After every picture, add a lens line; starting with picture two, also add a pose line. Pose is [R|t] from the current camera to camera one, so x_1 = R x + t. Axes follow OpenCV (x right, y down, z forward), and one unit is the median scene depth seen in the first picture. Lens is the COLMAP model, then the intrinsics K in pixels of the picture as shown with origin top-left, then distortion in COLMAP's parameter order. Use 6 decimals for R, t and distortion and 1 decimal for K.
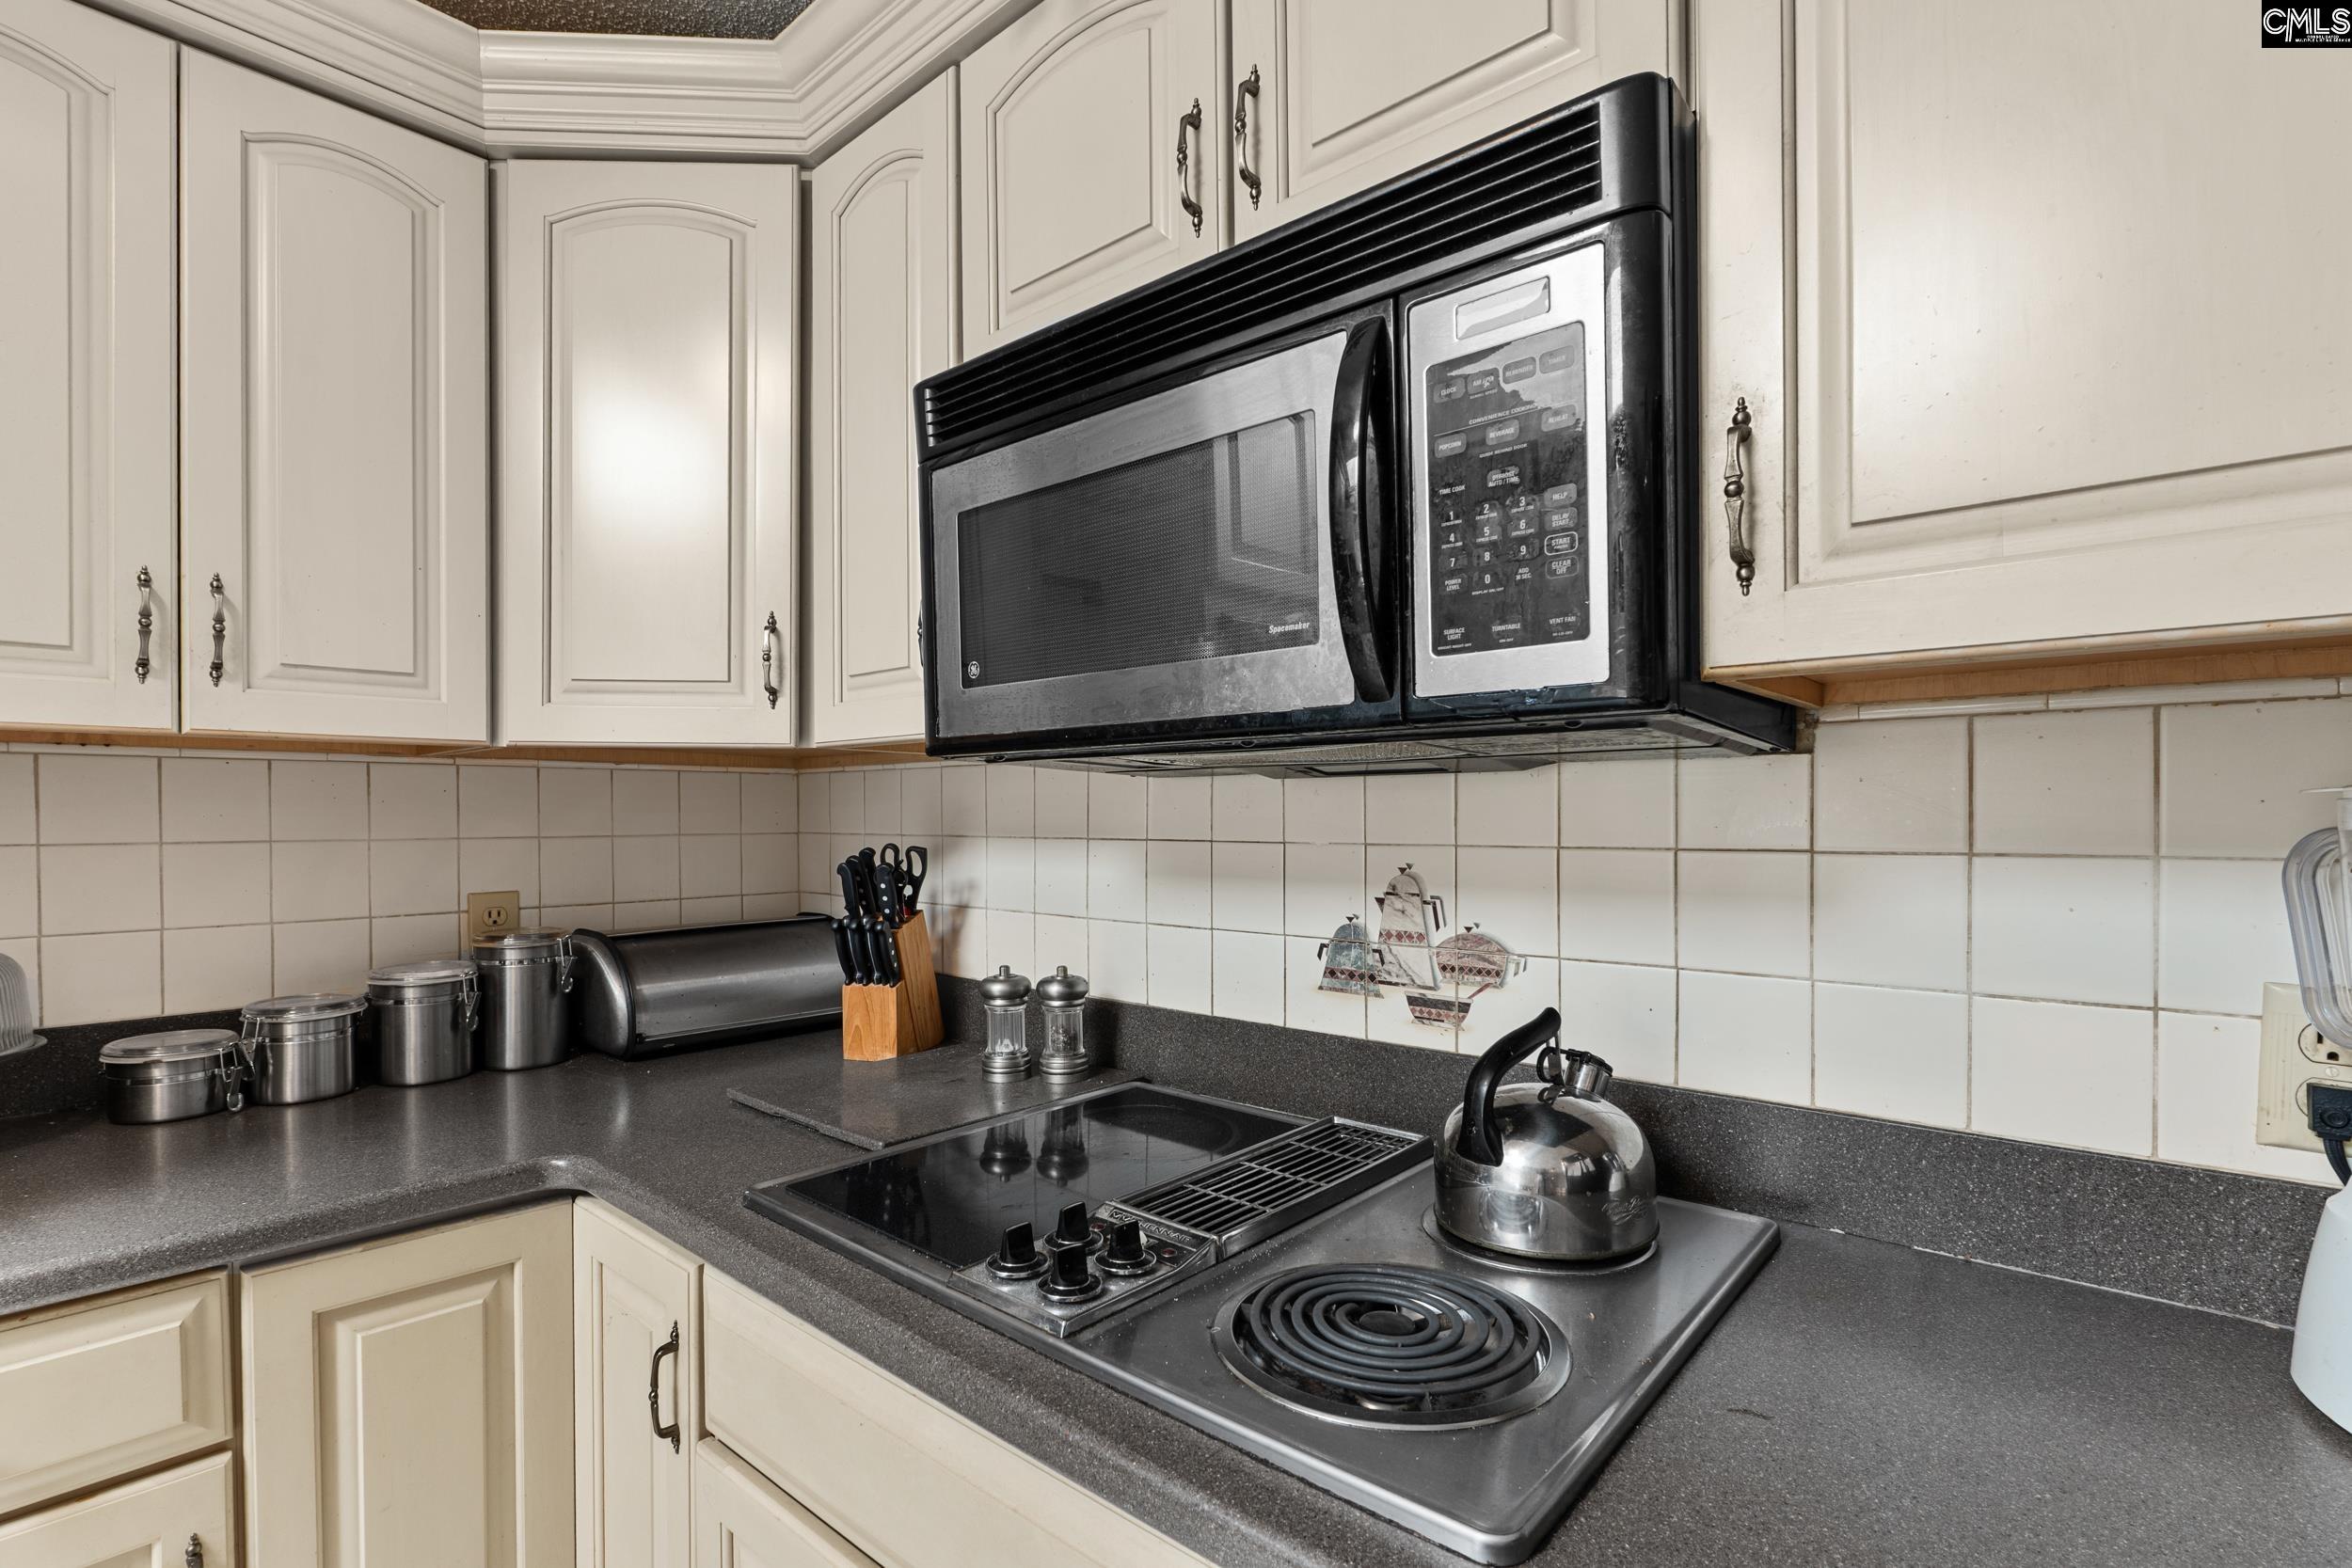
lens RADIAL K [[1081.7, 0, 1176.0], [0, 1081.7, 821.6], [0, 0, 1]] dist [-0.015325, -0.000360]
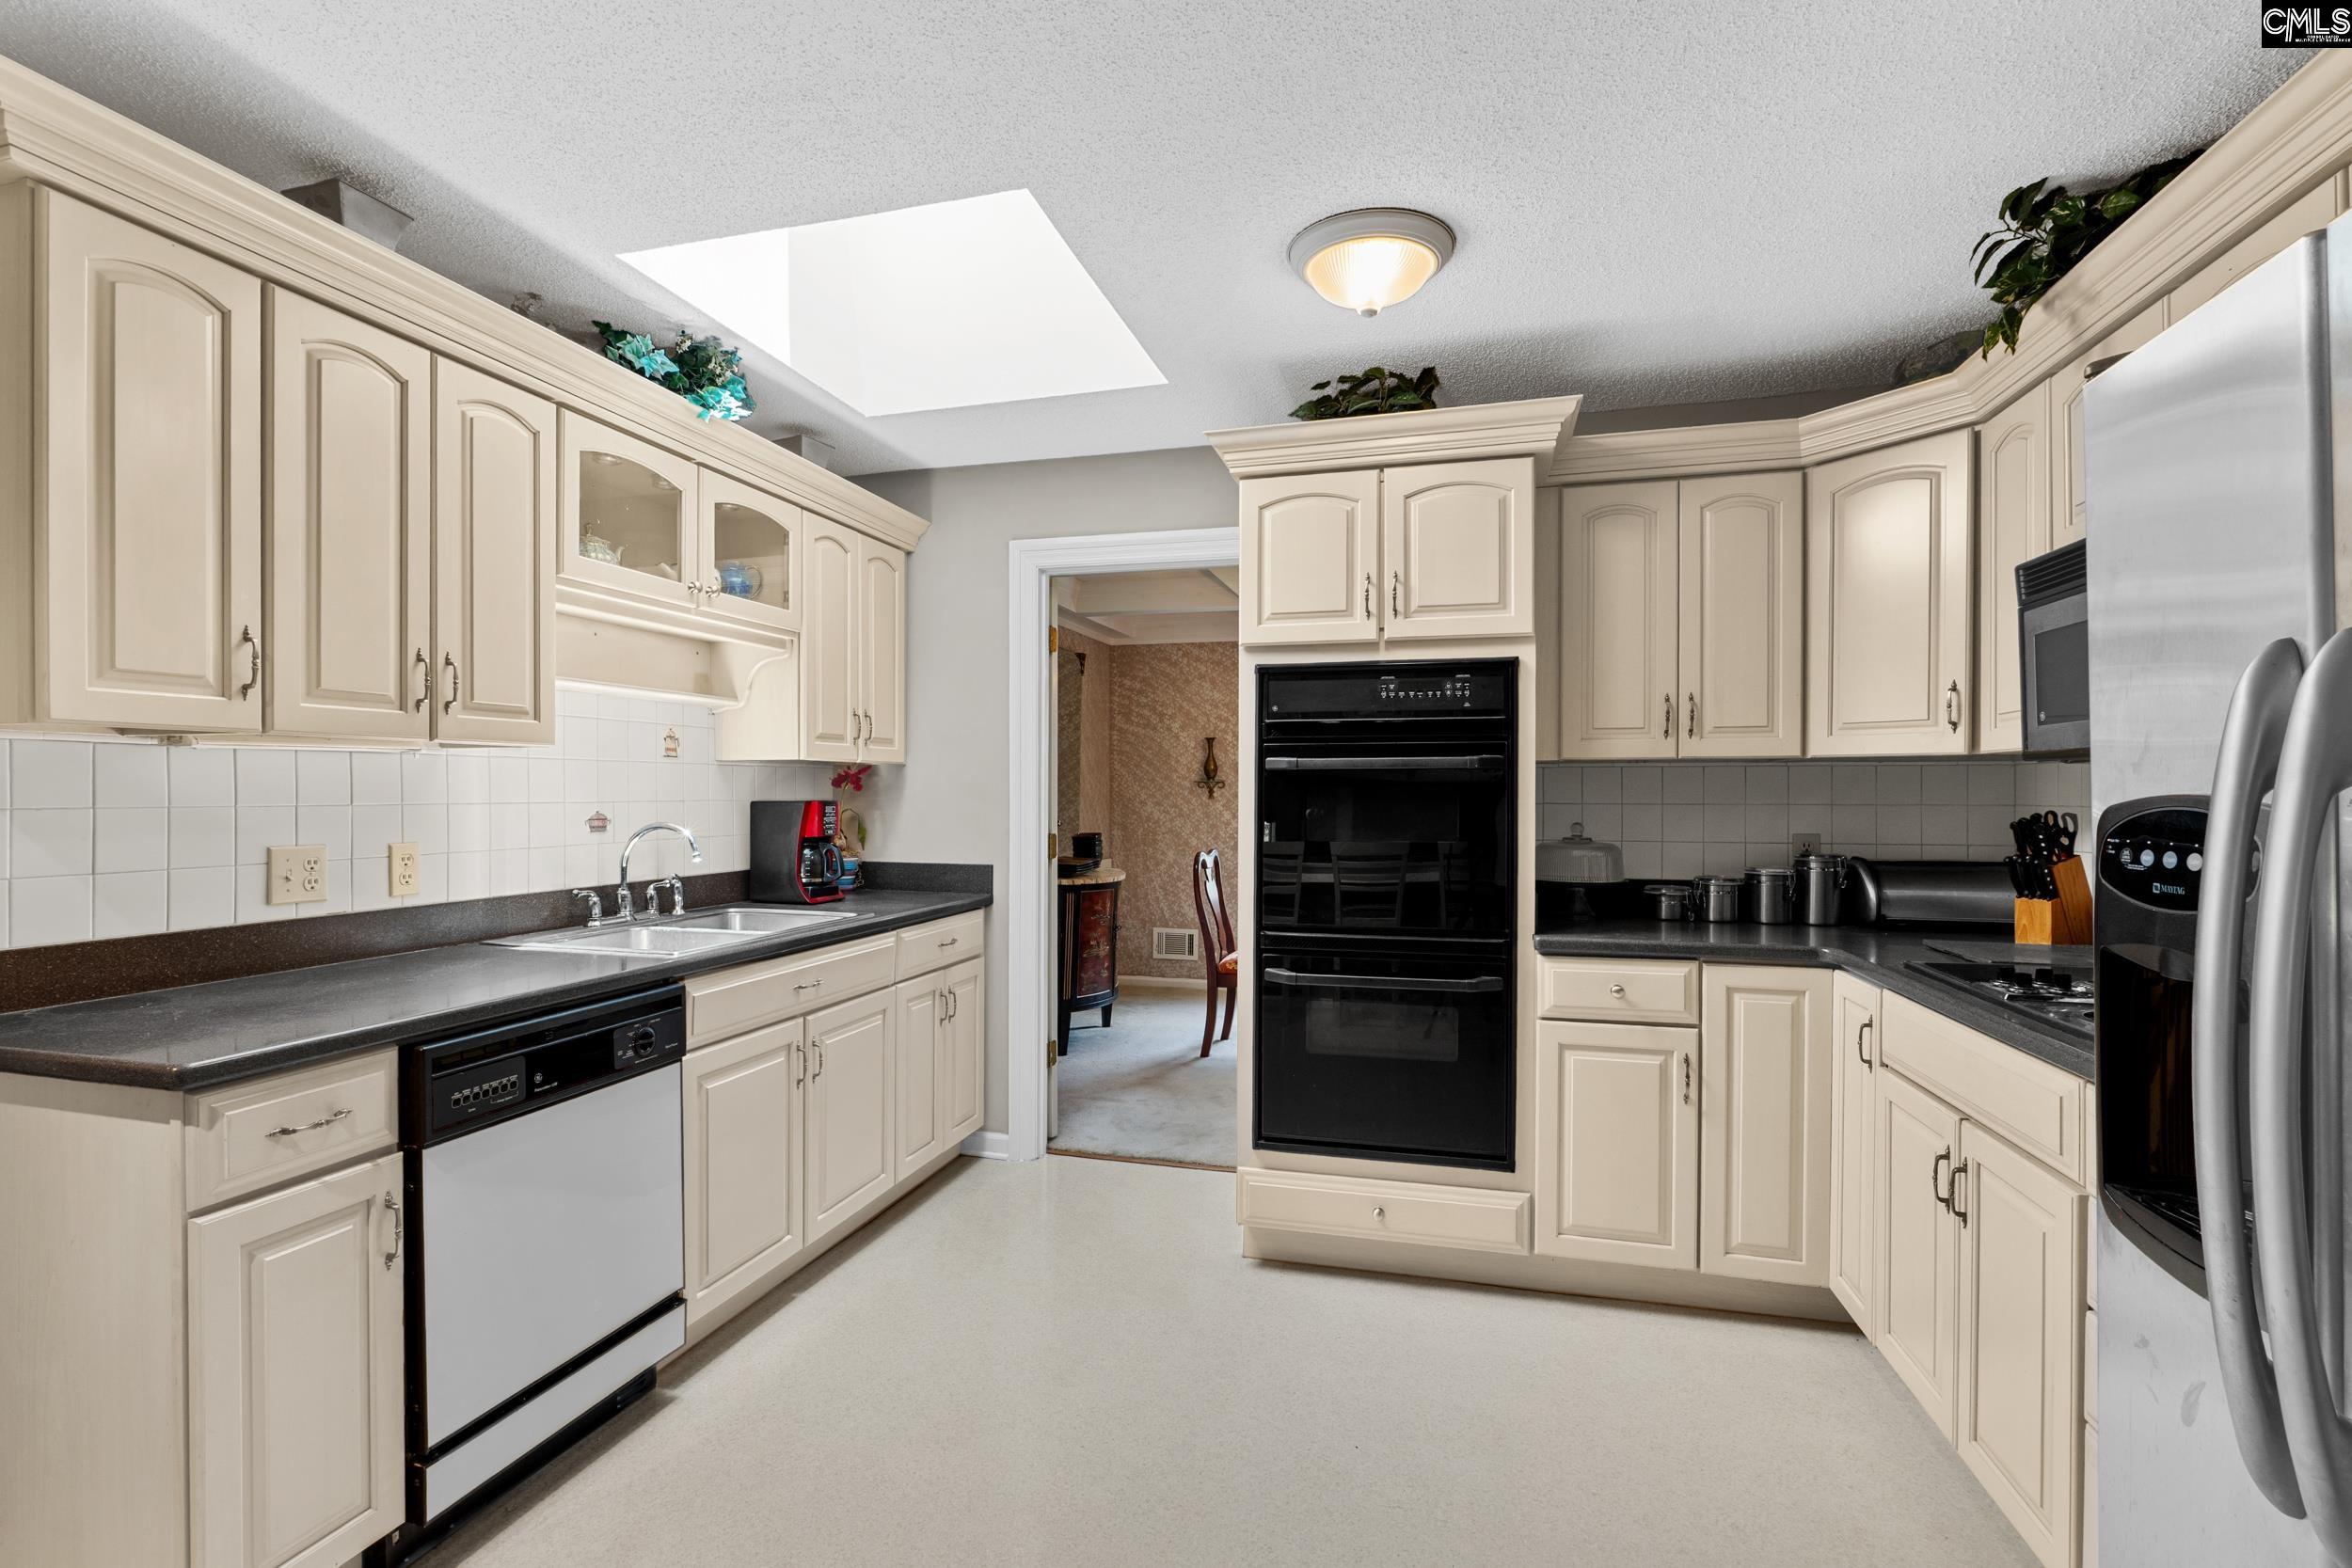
lens RADIAL K [[1080.9, 0, 1176.0], [0, 1080.9, 803.8], [0, 0, 1]] dist [-0.000909, -0.000131]
pose [[0.439716, 0.011053, -0.898069, 0.683330], [-0.008097, 0.999932, 0.008343, 0.008922], [0.898100, 0.003603, 0.439776, -0.971020]]
